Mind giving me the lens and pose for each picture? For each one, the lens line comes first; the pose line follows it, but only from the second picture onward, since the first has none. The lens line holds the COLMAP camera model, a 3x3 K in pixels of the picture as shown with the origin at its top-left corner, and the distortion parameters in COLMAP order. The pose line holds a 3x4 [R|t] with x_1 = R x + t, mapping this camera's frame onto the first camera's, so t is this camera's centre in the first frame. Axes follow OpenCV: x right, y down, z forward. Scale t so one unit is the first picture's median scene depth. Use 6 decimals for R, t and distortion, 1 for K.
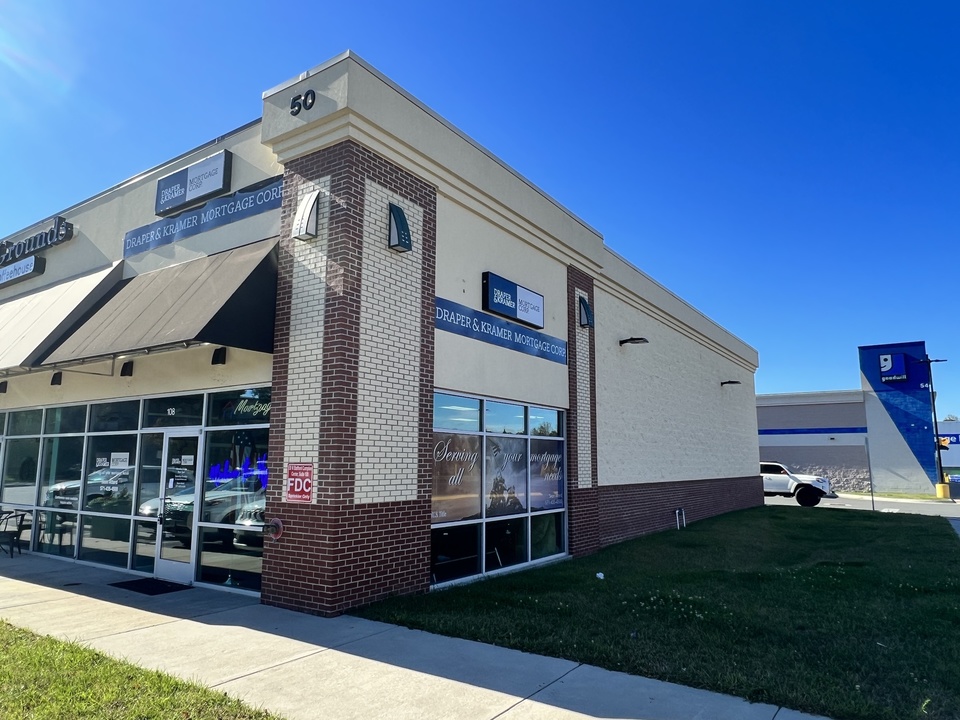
lens RADIAL K [[645.0, 0, 478.8], [0, 645.0, 369.9], [0, 0, 1]] dist [-0.004573, -0.000908]
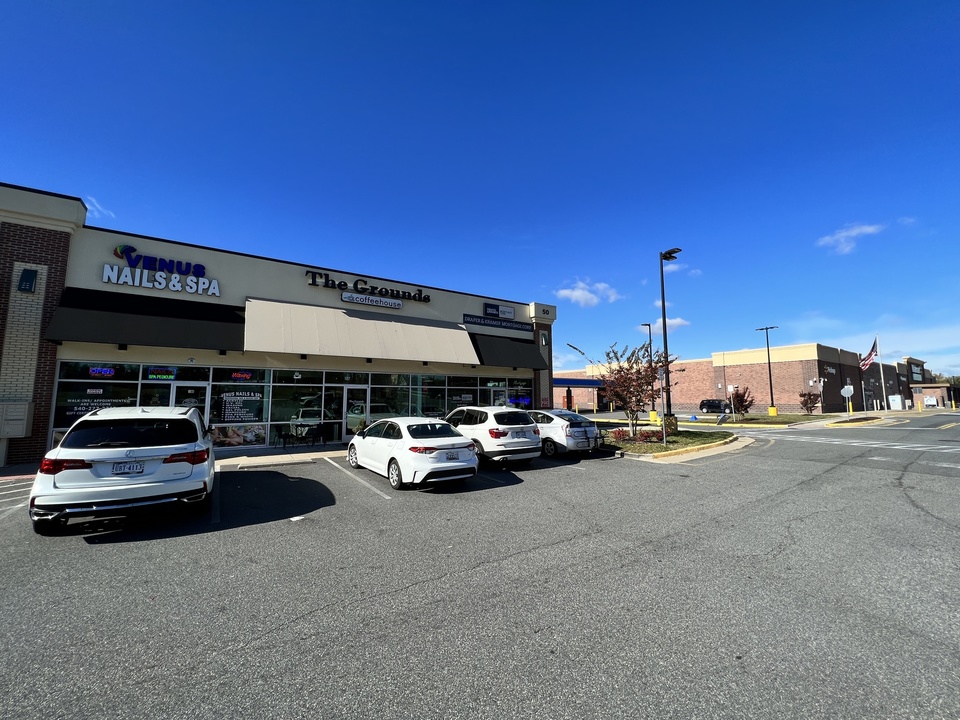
lens RADIAL K [[384.6, 0, 478.7], [0, 384.6, 358.9], [0, 0, 1]] dist [-0.000988, 0.000011]
pose [[0.373655, 0.086000, 0.923572, -2.323568], [-0.128414, 0.990901, -0.040316, 0.037279], [-0.918636, -0.103535, 0.381299, 0.356174]]
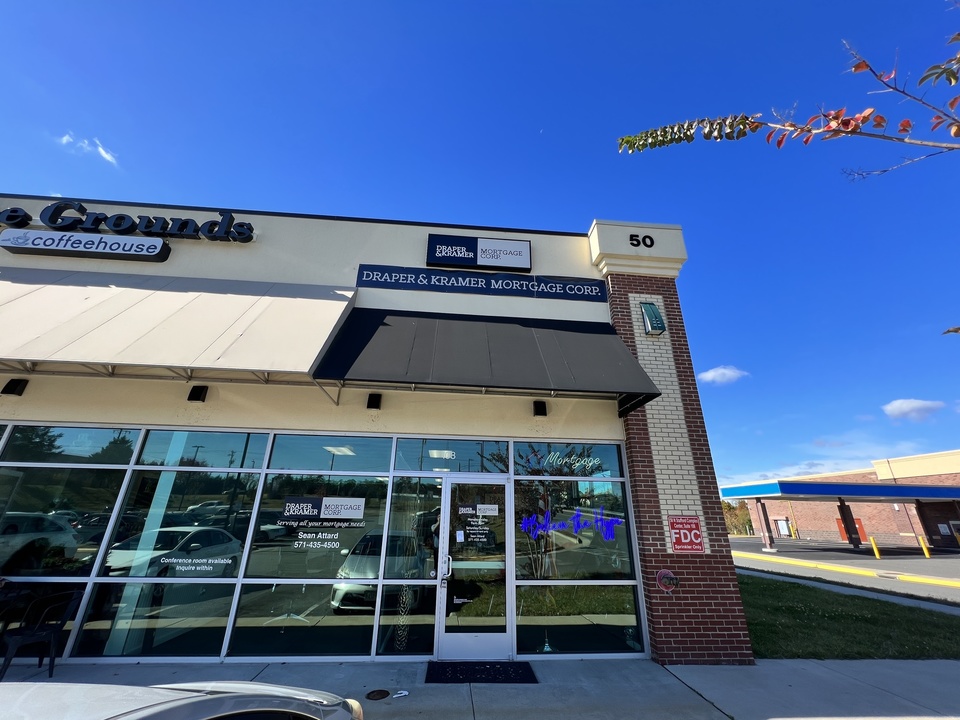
lens RADIAL K [[384.6, 0, 478.7], [0, 384.6, 358.9], [0, 0, 1]] dist [-0.000988, 0.000011]
pose [[0.778174, 0.242524, 0.579334, -0.830997], [-0.102702, 0.959156, -0.263576, 0.075269], [-0.619595, 0.145609, 0.771298, 0.523888]]
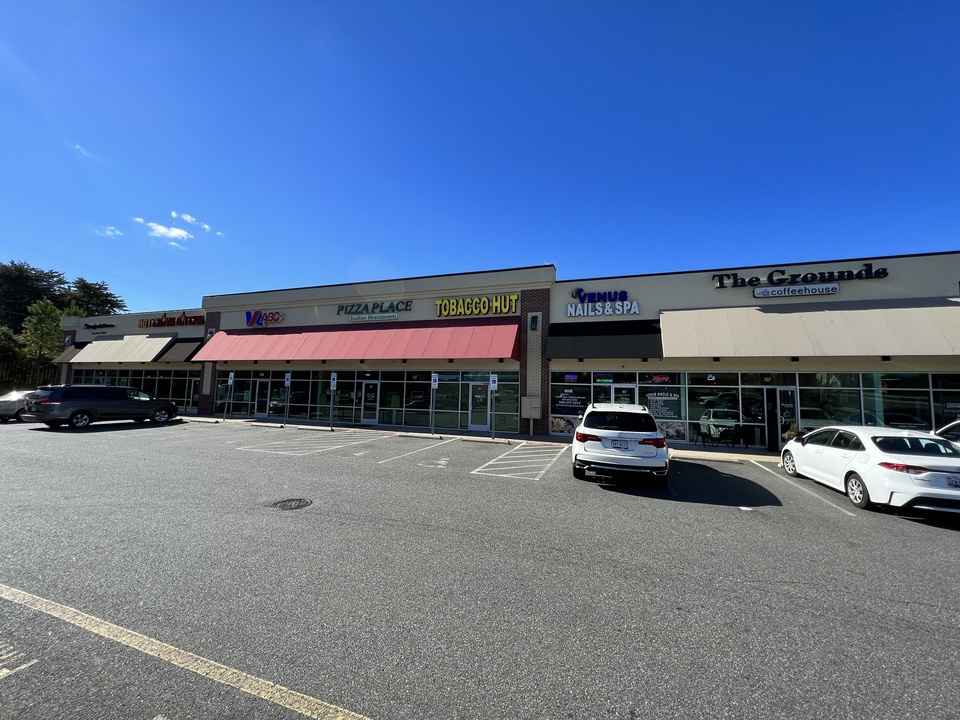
lens RADIAL K [[384.6, 0, 478.7], [0, 384.6, 358.9], [0, 0, 1]] dist [-0.000988, 0.000011]
pose [[0.969165, 0.036751, 0.243656, -2.486862], [-0.051095, 0.997296, 0.052813, 0.023279], [-0.241057, -0.063634, 0.968423, 0.295917]]
